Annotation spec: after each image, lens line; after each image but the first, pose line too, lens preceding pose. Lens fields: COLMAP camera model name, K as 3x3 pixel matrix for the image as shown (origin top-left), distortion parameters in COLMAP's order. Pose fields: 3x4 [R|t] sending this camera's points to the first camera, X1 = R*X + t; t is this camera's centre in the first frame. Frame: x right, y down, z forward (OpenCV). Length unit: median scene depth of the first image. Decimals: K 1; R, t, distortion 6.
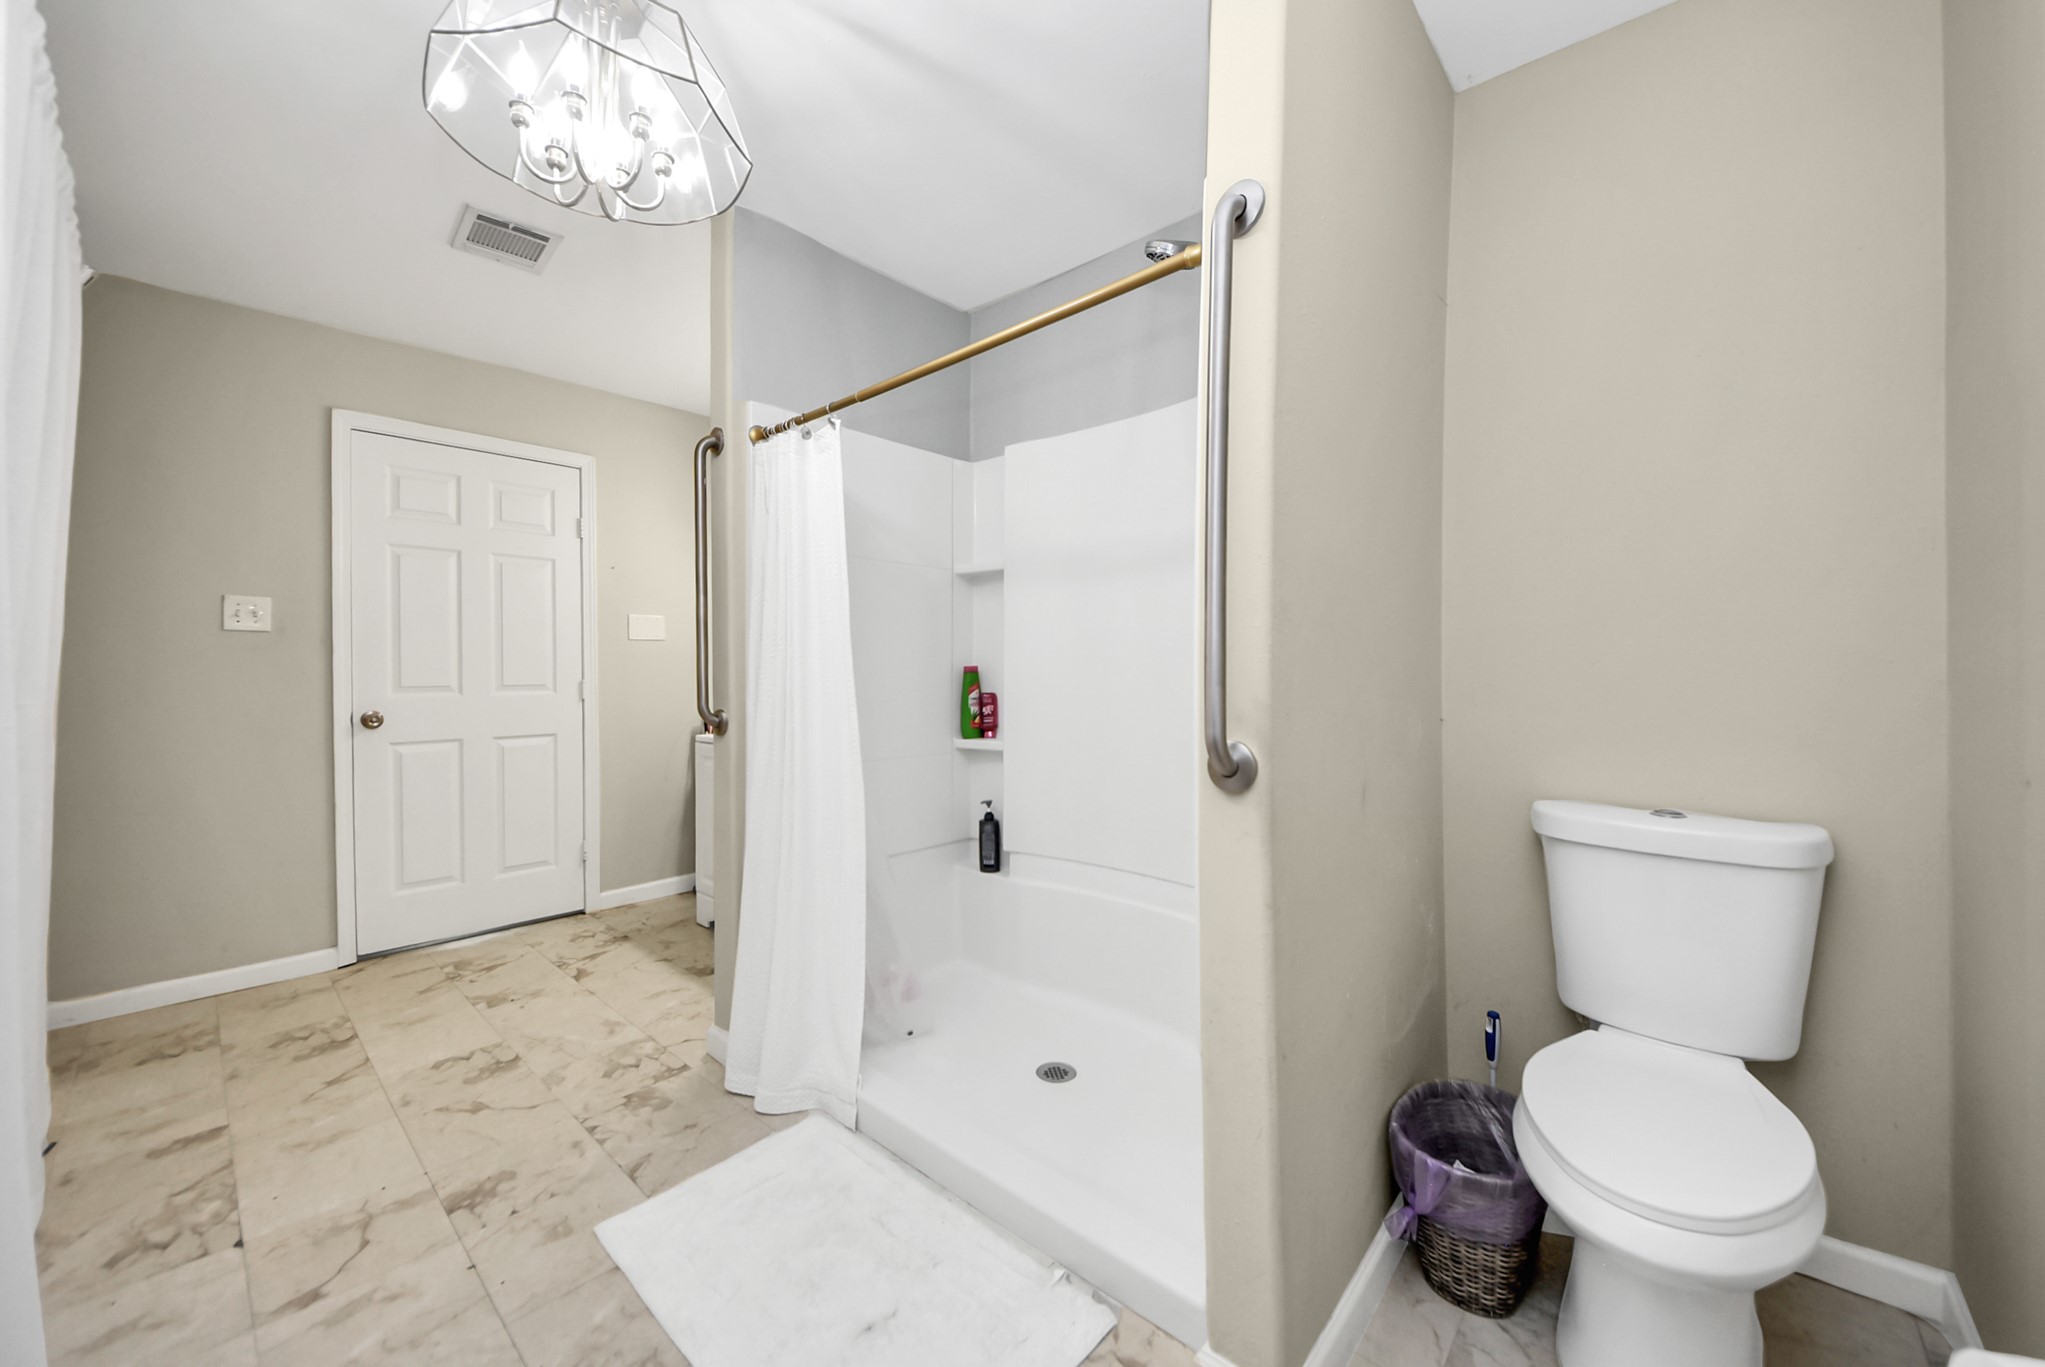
lens RADIAL K [[791.7, 0, 1026.5], [0, 791.7, 660.7], [0, 0, 1]] dist [0.001306, -0.013767]
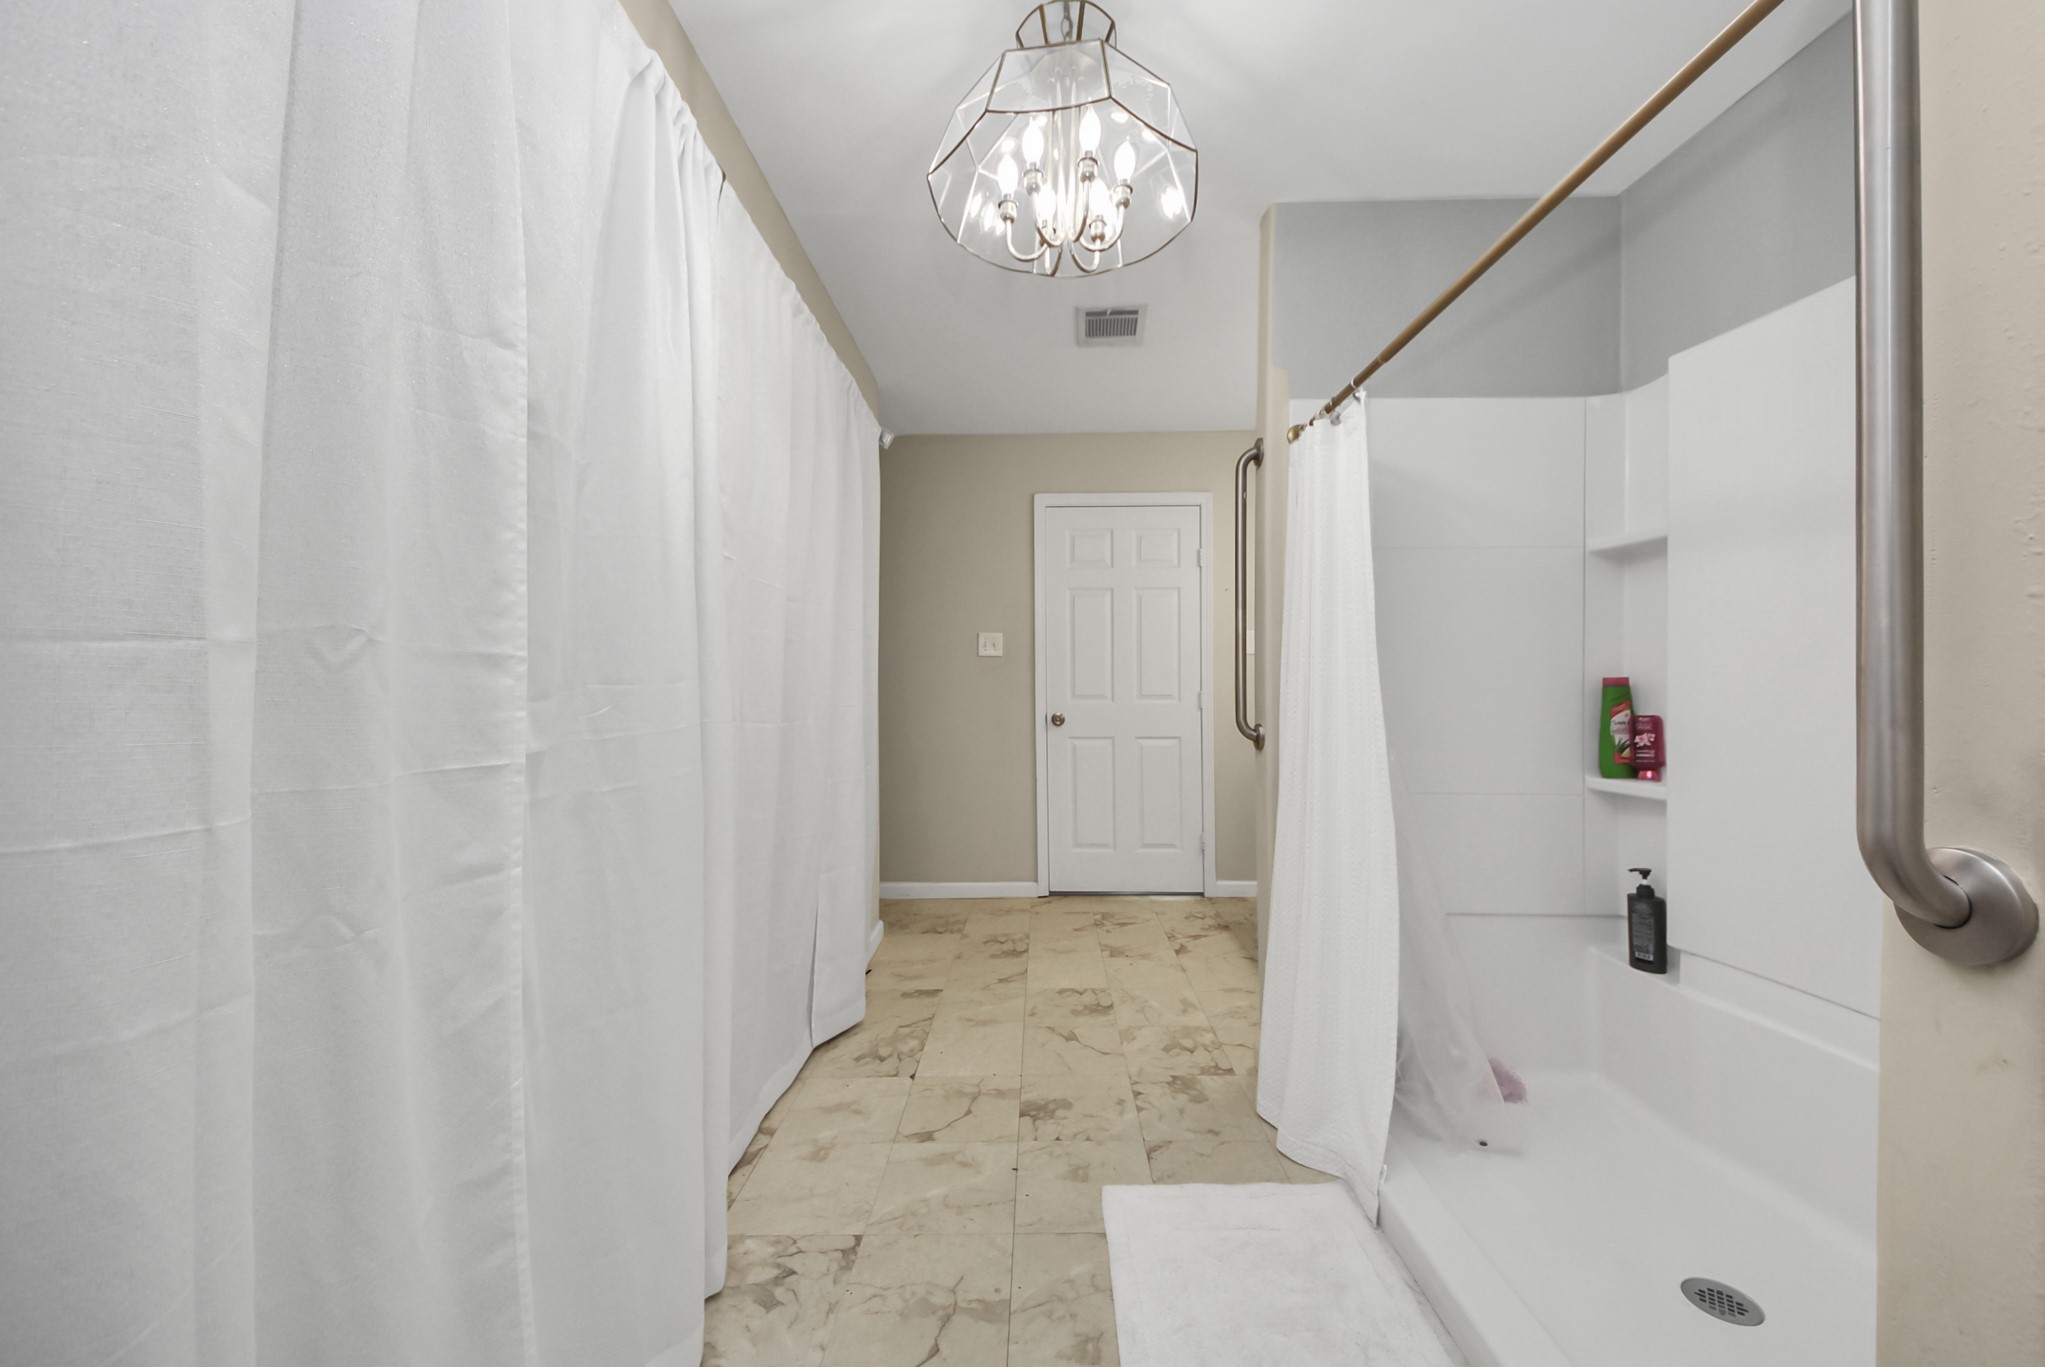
lens RADIAL K [[735.0, 0, 1022.5], [0, 735.0, 683.5], [0, 0, 1]] dist [0.017926, -0.015691]
pose [[0.634942, 0.002194, -0.772557, 0.132501], [0.012872, 0.999827, 0.013418, -0.005167], [0.772453, -0.018464, 0.634804, 0.185399]]
